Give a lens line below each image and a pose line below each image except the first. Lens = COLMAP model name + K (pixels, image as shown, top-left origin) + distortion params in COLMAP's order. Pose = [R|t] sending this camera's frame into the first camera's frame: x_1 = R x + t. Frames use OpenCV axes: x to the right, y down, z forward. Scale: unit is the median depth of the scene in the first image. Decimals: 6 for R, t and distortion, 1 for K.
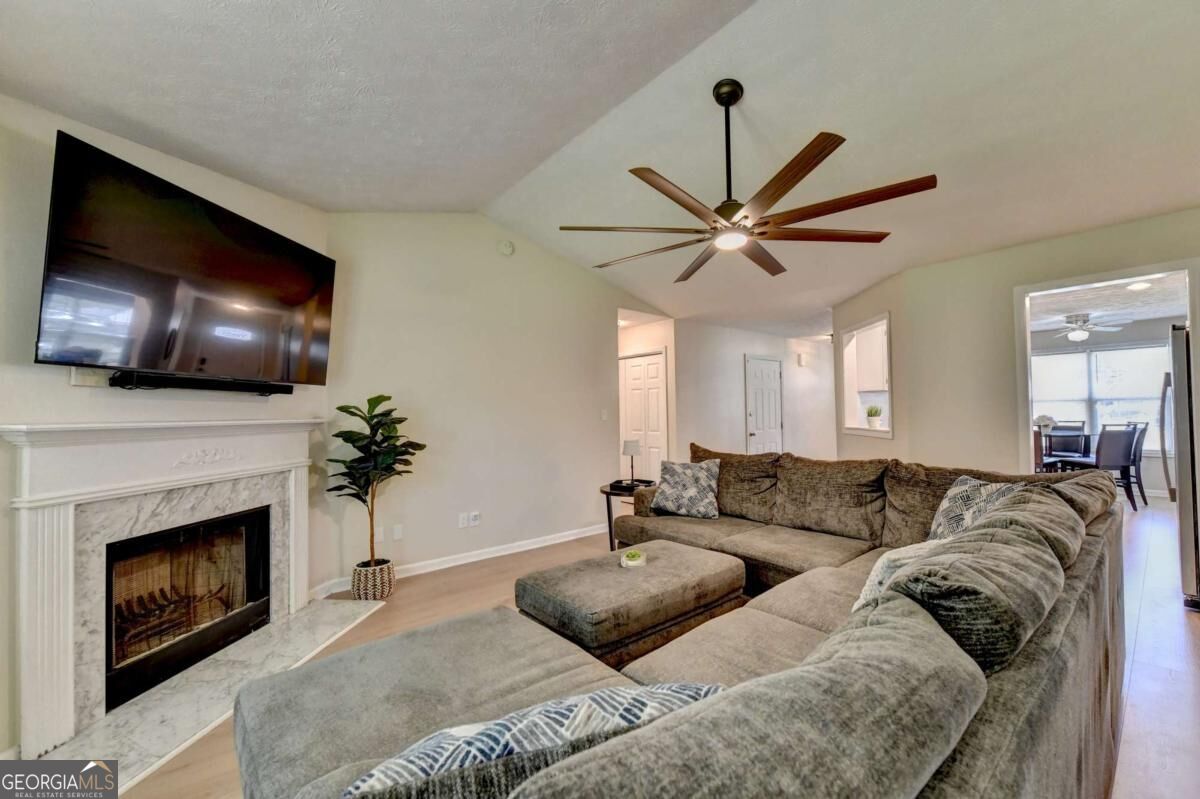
lens RADIAL K [[478.4, 0, 604.0], [0, 478.4, 399.8], [0, 0, 1]] dist [-0.001736, -0.000102]
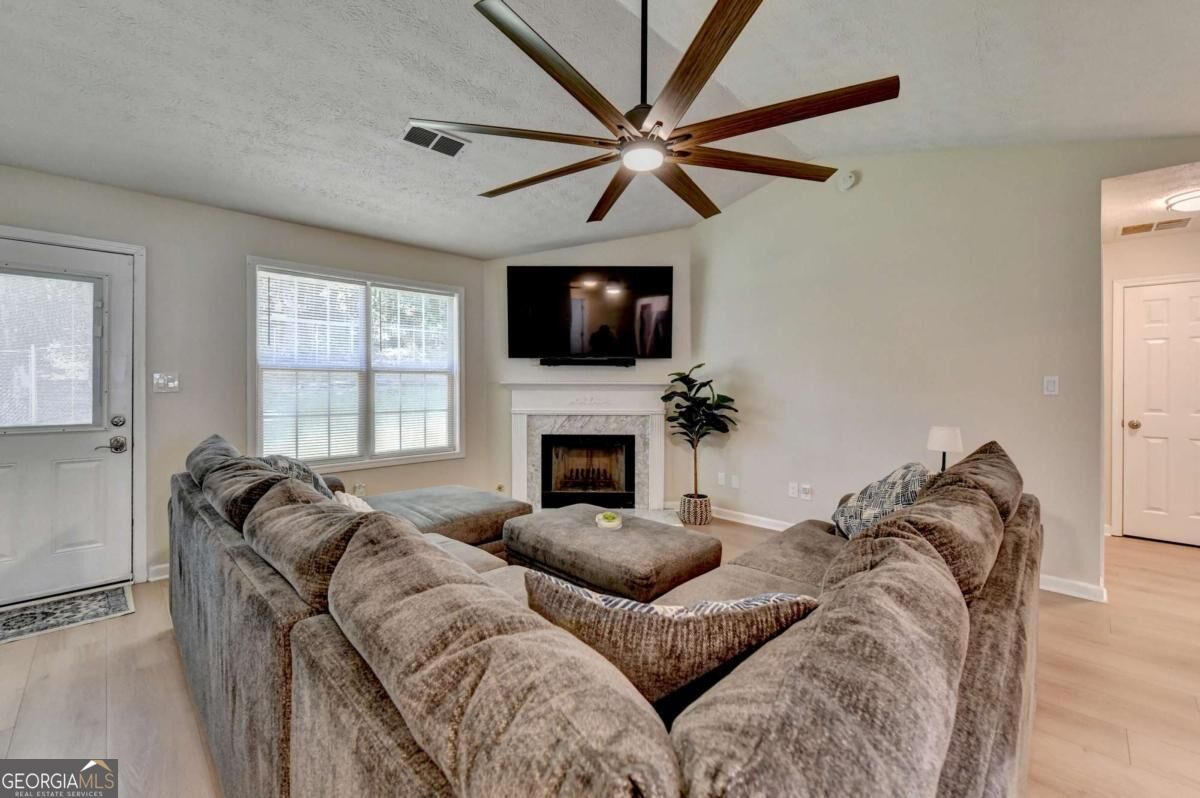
lens RADIAL K [[496.5, 0, 605.9], [0, 496.5, 382.4], [0, 0, 1]] dist [-0.001604, -0.000187]
pose [[0.100653, 0.017119, -0.994774, 0.926343], [0.021070, 0.999591, 0.019334, 0.010406], [0.994698, -0.022906, 0.100252, 0.740827]]
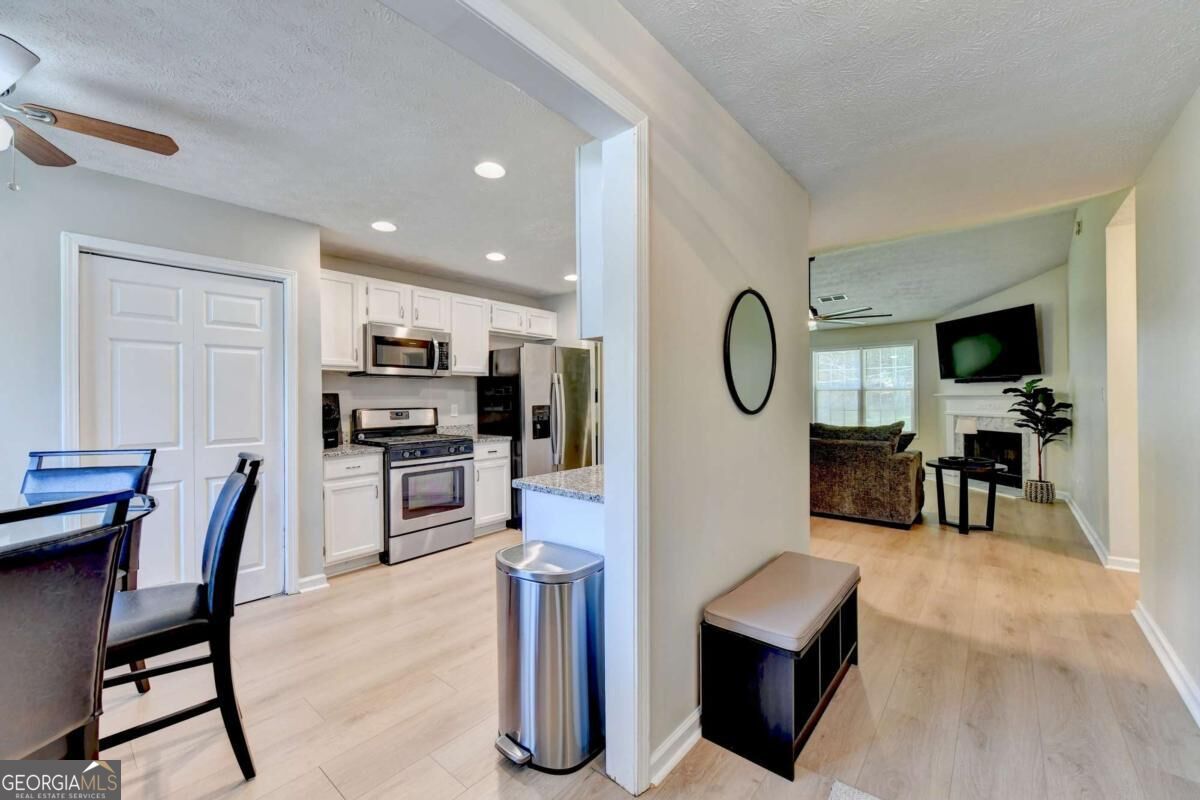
lens RADIAL K [[482.8, 0, 608.6], [0, 482.8, 398.7], [0, 0, 1]] dist [-0.003391, -0.000283]
pose [[-0.981978, 0.024879, -0.187351, 1.469035], [0.029472, 0.999329, -0.021768, 0.058866], [0.186683, -0.026898, -0.982052, 2.729915]]
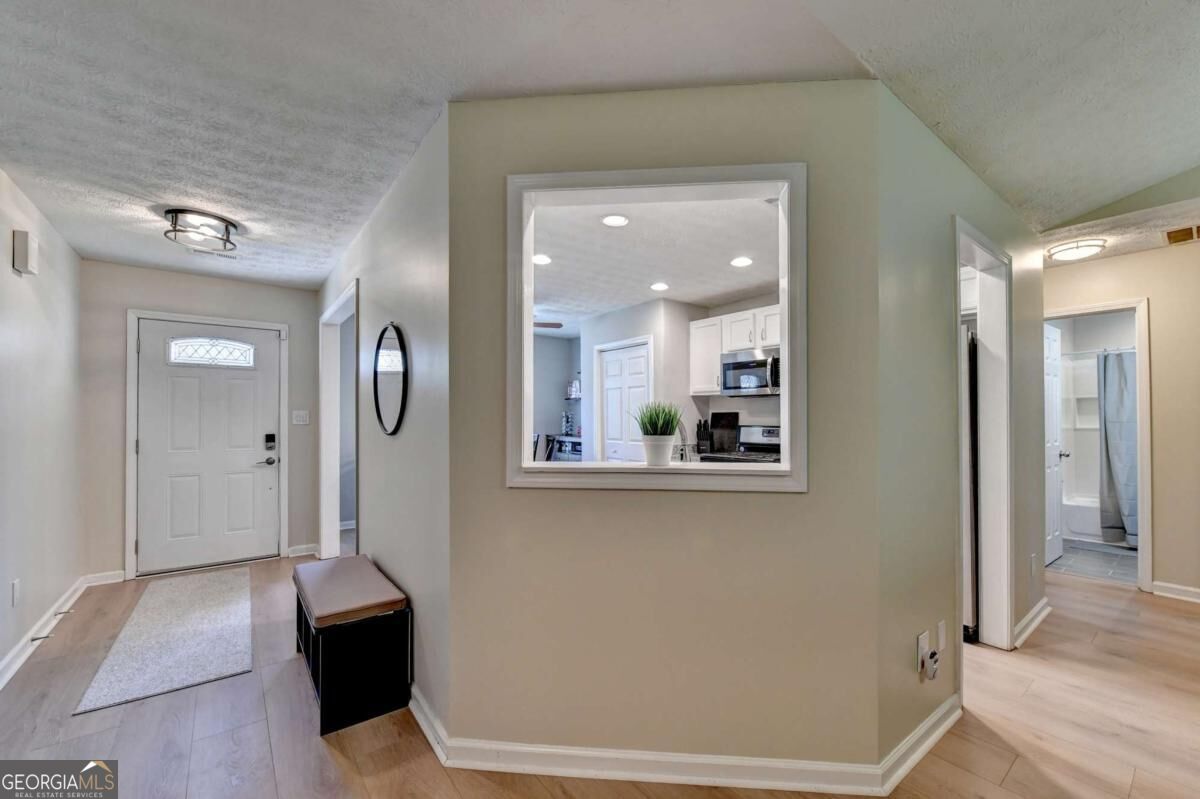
lens RADIAL K [[490.5, 0, 625.7], [0, 490.5, 409.9], [0, 0, 1]] dist [-0.001628, -0.000166]
pose [[0.014041, 0.029994, 0.999451, 0.288426], [-0.027190, 0.999192, -0.029604, 0.044452], [-0.999532, -0.026760, 0.014845, 1.632725]]
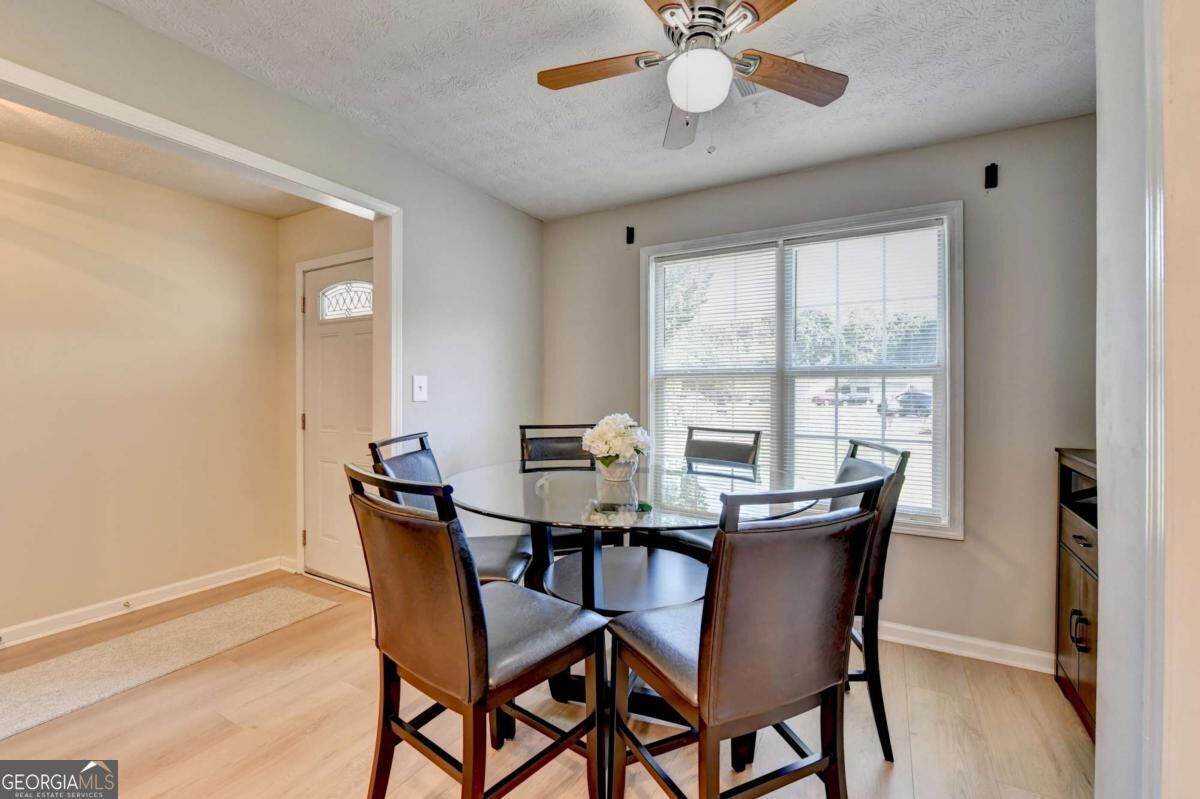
lens RADIAL K [[492.6, 0, 618.8], [0, 492.6, 393.8], [0, 0, 1]] dist [-0.002339, -0.000290]
pose [[0.927667, 0.017318, 0.373007, 1.801528], [-0.028088, 0.999330, 0.023458, 0.028103], [-0.372351, -0.032238, 0.927532, 1.634740]]
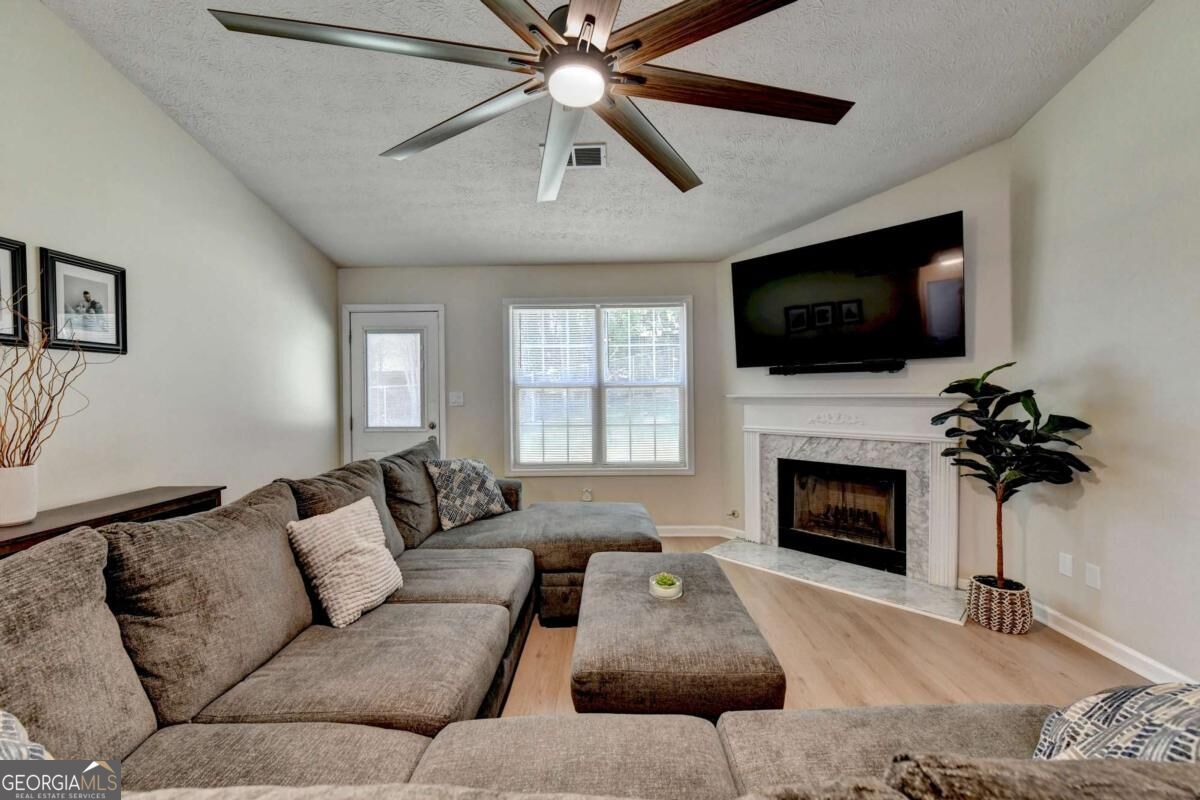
lens RADIAL K [[482.8, 0, 608.6], [0, 482.8, 398.7], [0, 0, 1]] dist [-0.003391, -0.000283]
pose [[-0.644434, 0.032434, -0.763971, 0.582416], [0.040503, 0.999145, 0.008253, 0.017010], [0.763586, -0.025625, -0.645197, 1.192977]]
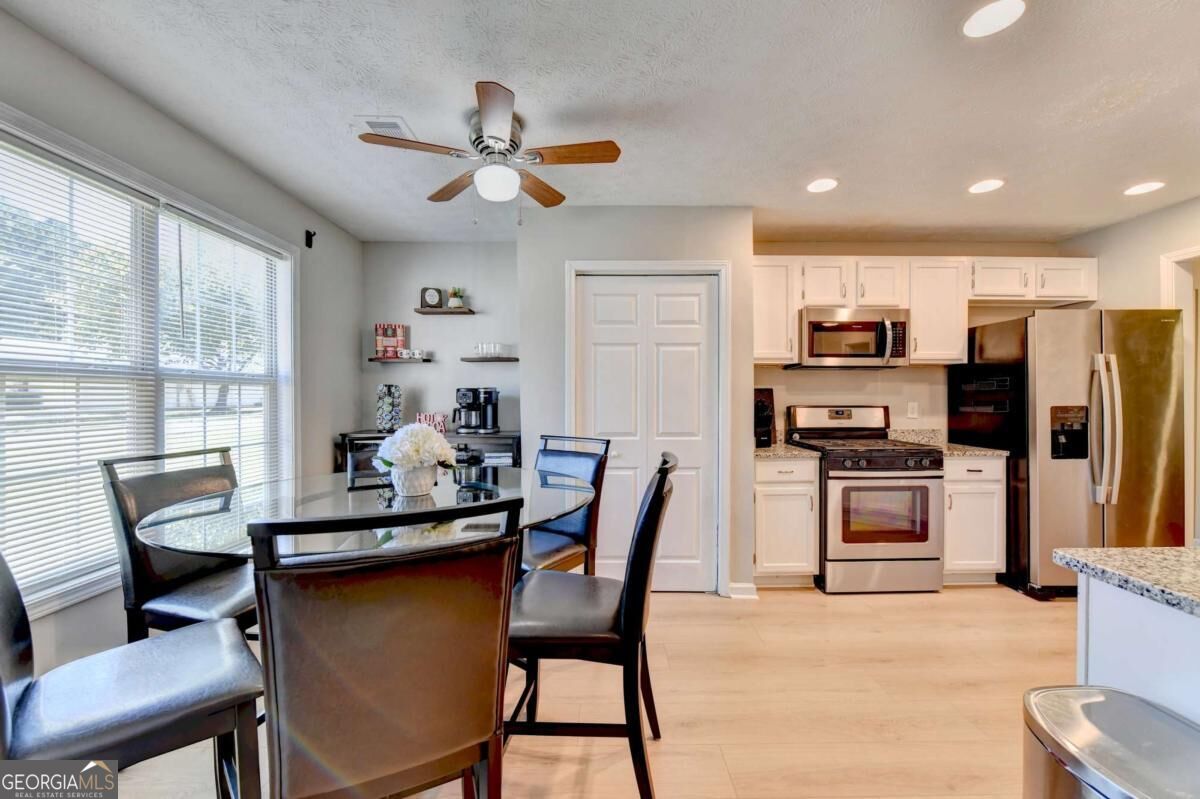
lens RADIAL K [[476.8, 0, 601.4], [0, 476.8, 397.9], [0, 0, 1]] dist [-0.011384, -0.000055]
pose [[-0.772370, 0.015372, 0.634987, 1.516599], [-0.002243, 0.999635, -0.026929, 0.051292], [-0.635169, -0.022223, -0.772053, 2.504280]]
